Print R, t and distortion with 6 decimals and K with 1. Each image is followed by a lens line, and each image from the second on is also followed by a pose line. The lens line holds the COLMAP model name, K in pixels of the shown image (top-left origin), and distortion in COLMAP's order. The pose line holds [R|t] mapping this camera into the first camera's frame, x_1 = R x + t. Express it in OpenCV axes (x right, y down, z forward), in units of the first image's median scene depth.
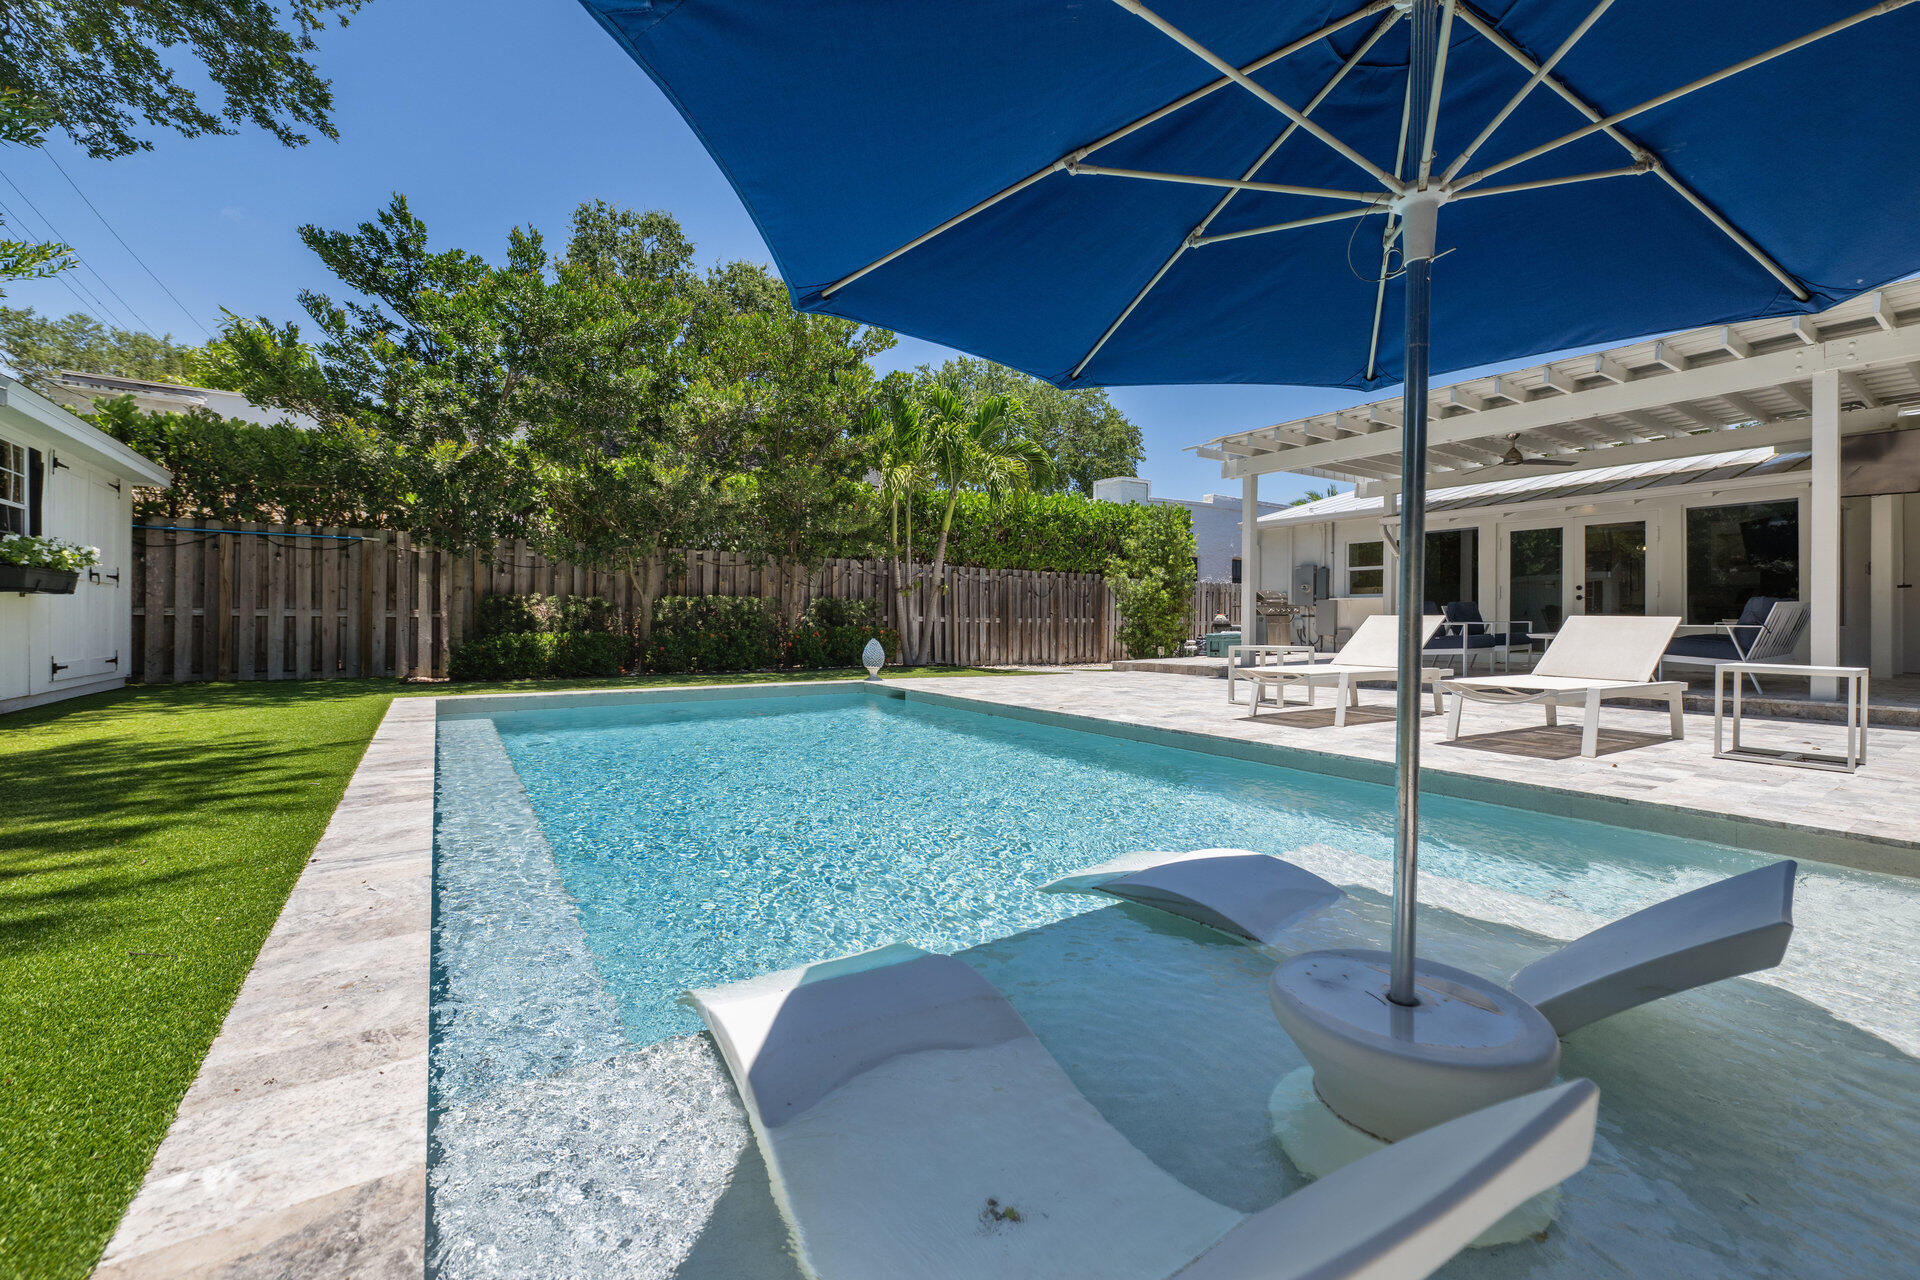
lens RADIAL K [[774.9, 0, 964.0], [0, 774.9, 611.7], [0, 0, 1]] dist [-0.003841, -0.000153]
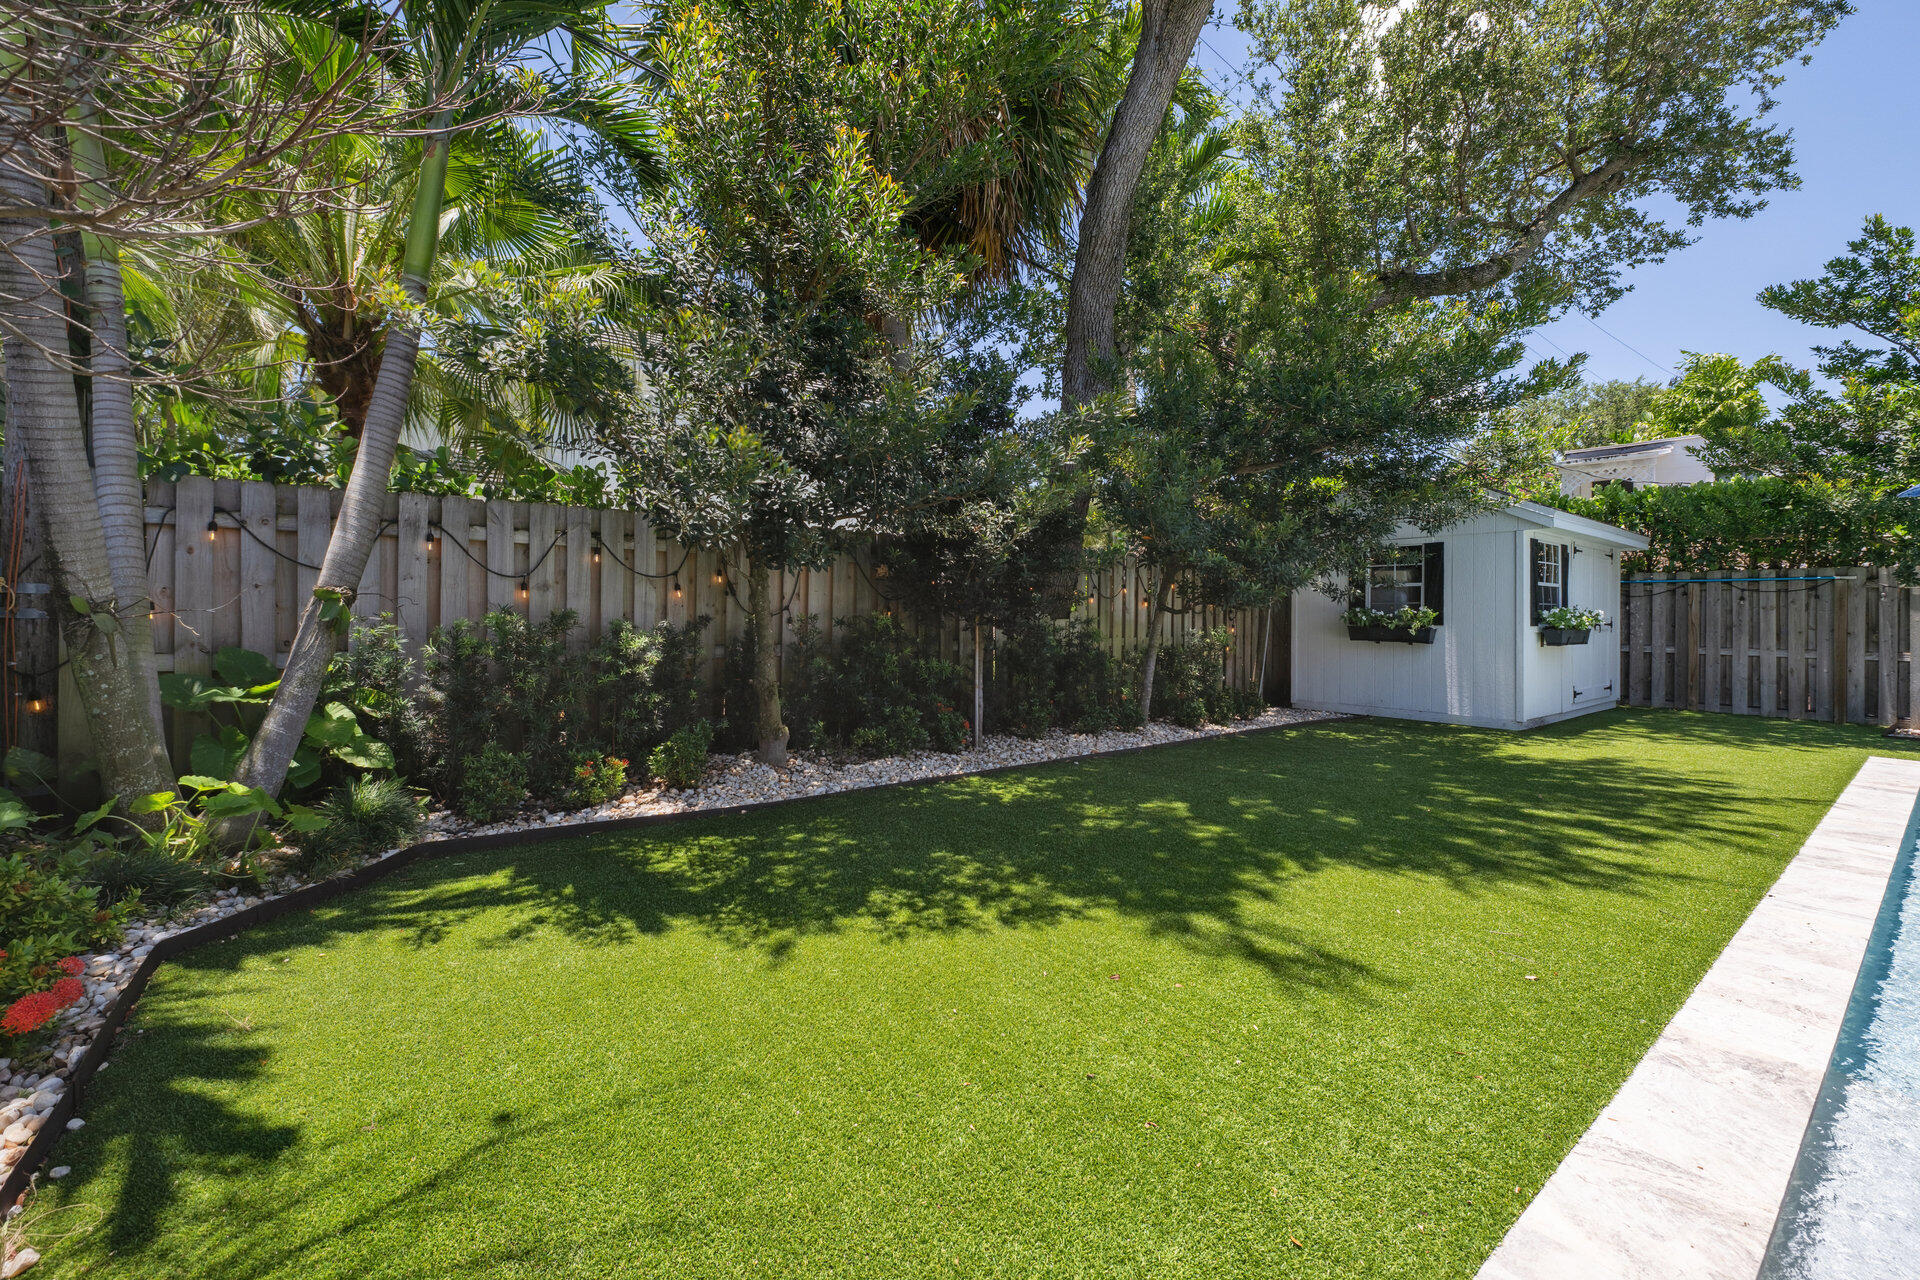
lens RADIAL K [[774.9, 0, 964.0], [0, 774.9, 611.7], [0, 0, 1]] dist [-0.003841, -0.000153]
pose [[0.055186, -0.007138, -0.998451, 0.135810], [0.000046, 0.999974, -0.007146, -0.051824], [0.998476, 0.000349, 0.055185, -0.153301]]
